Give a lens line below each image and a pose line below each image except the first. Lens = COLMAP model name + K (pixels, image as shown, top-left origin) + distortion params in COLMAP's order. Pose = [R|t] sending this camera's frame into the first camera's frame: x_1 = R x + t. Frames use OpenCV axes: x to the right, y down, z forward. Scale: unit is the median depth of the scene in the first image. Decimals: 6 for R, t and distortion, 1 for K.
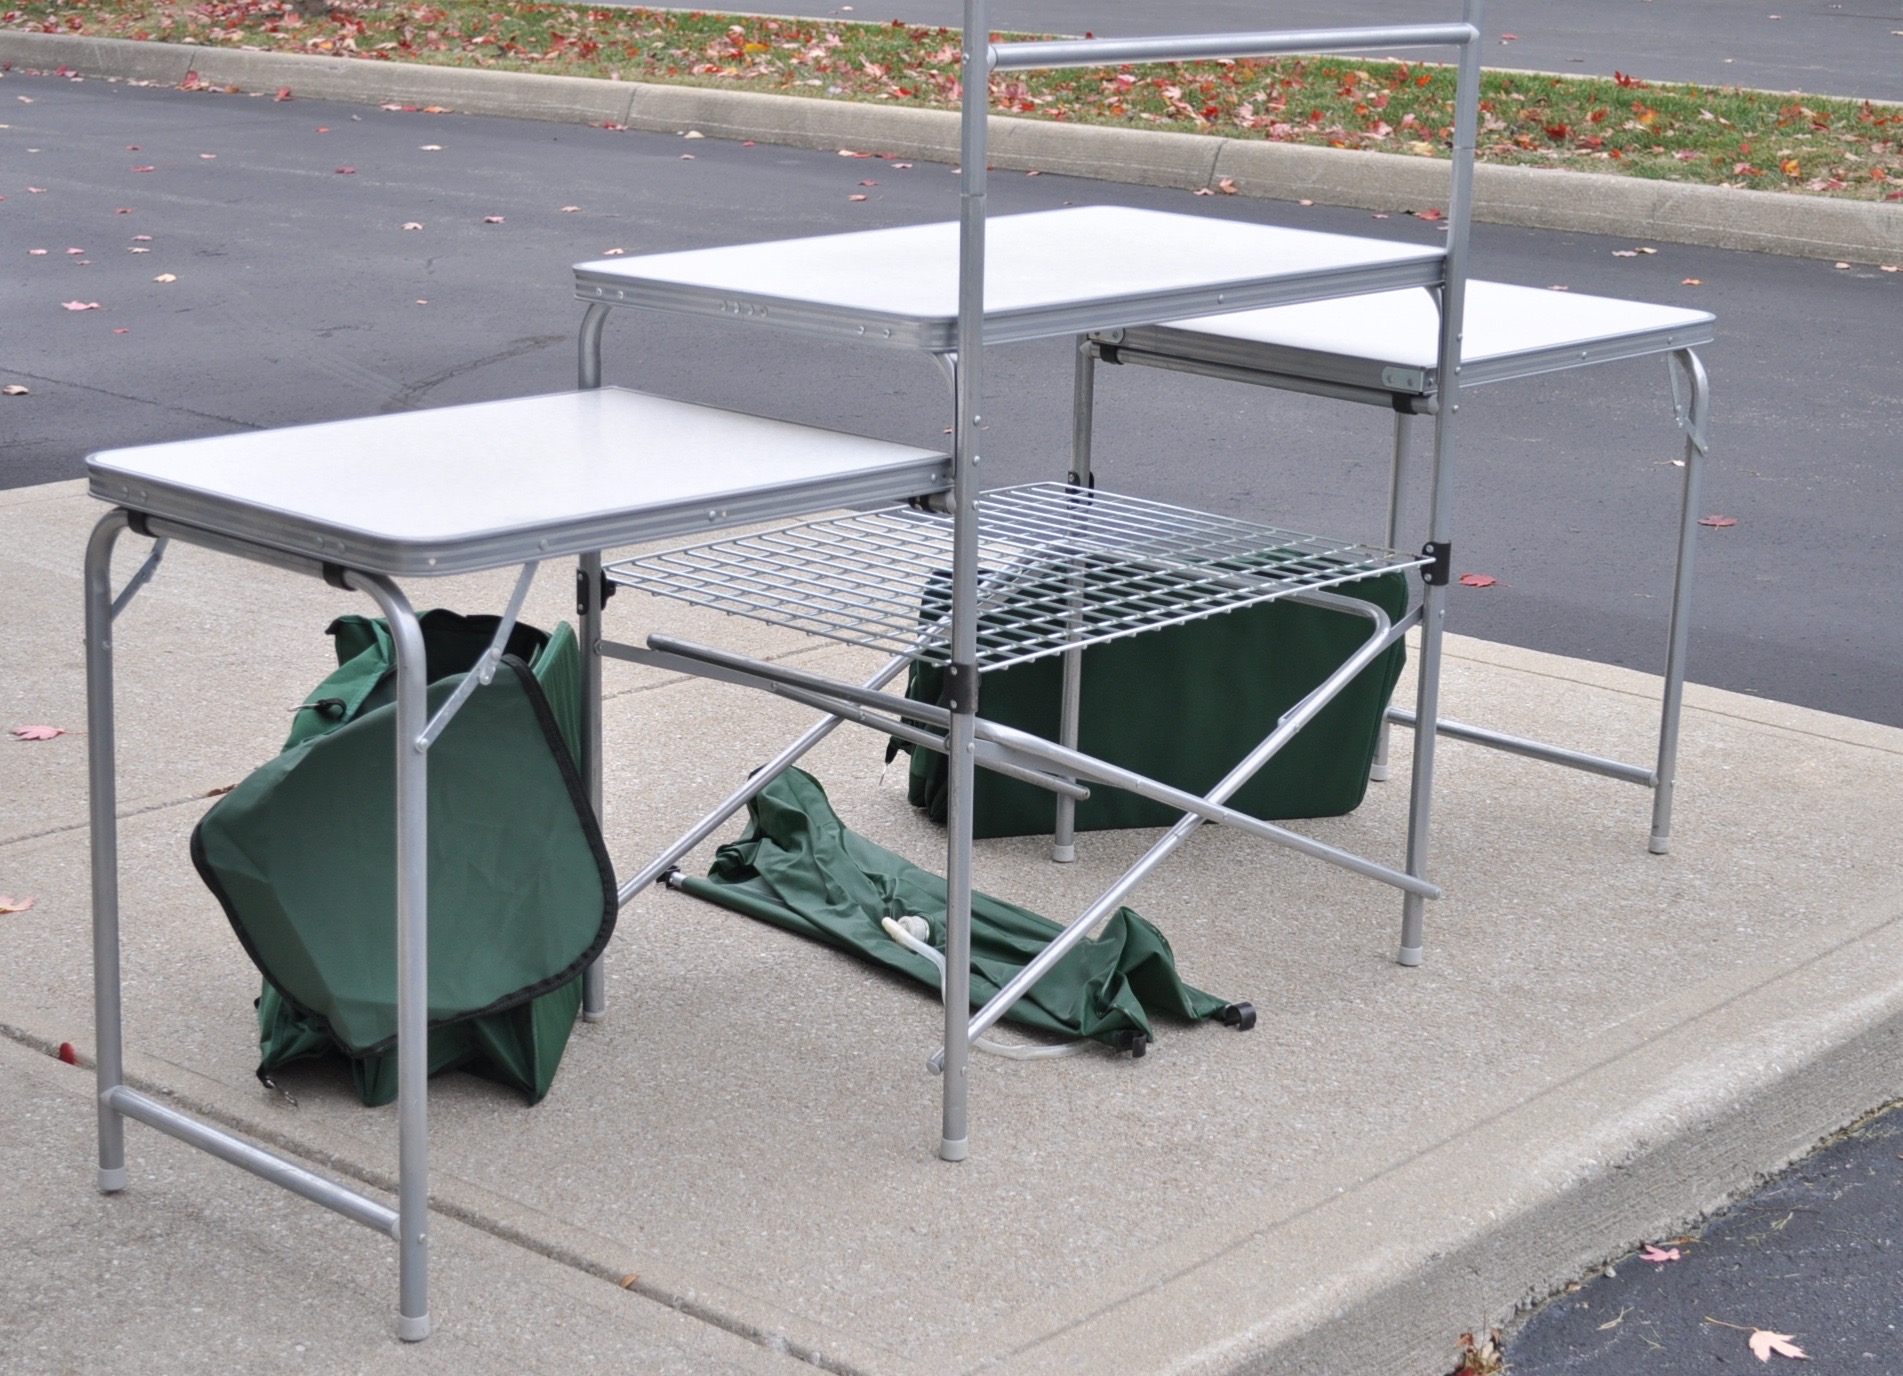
lens RADIAL K [[3270.2, 0, 949.9], [0, 3270.2, 688.9], [0, 0, 1]] dist [0.007254, 0.000000]
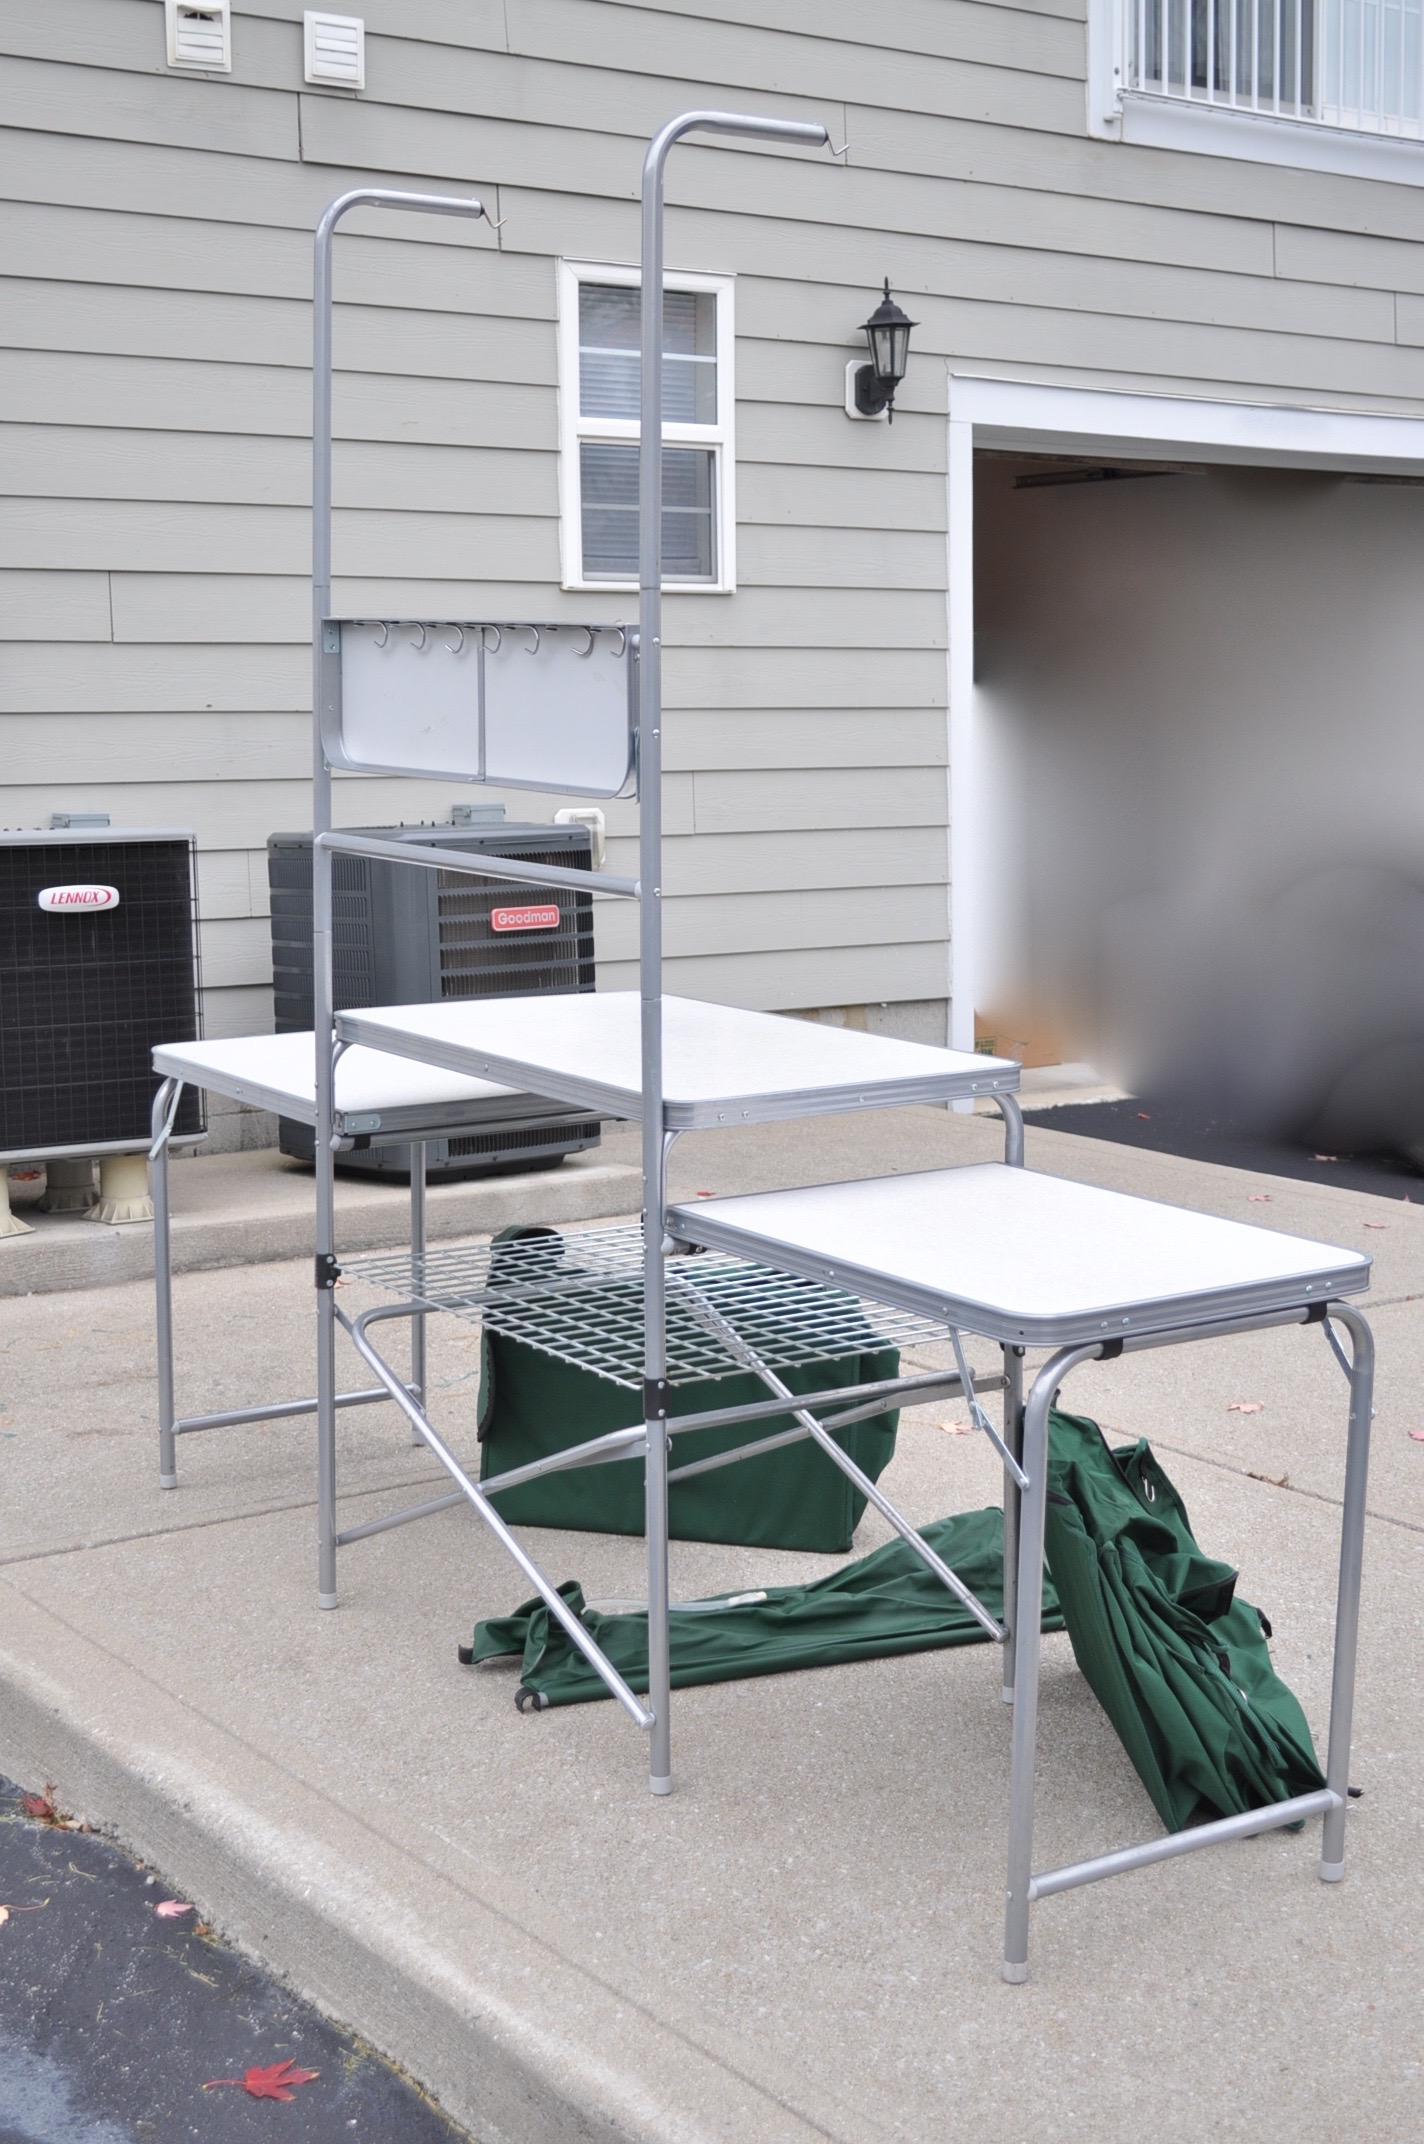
lens RADIAL K [[2835.8, 0, 715.1], [0, 2835.8, 1071.0], [0, 0, 1]] dist [0.155107, 0.000000]
pose [[-0.204515, 0.129242, -0.970294, 1.070886], [-0.253139, 0.950543, 0.179967, -0.326543], [0.945566, 0.282425, -0.161685, 1.186390]]
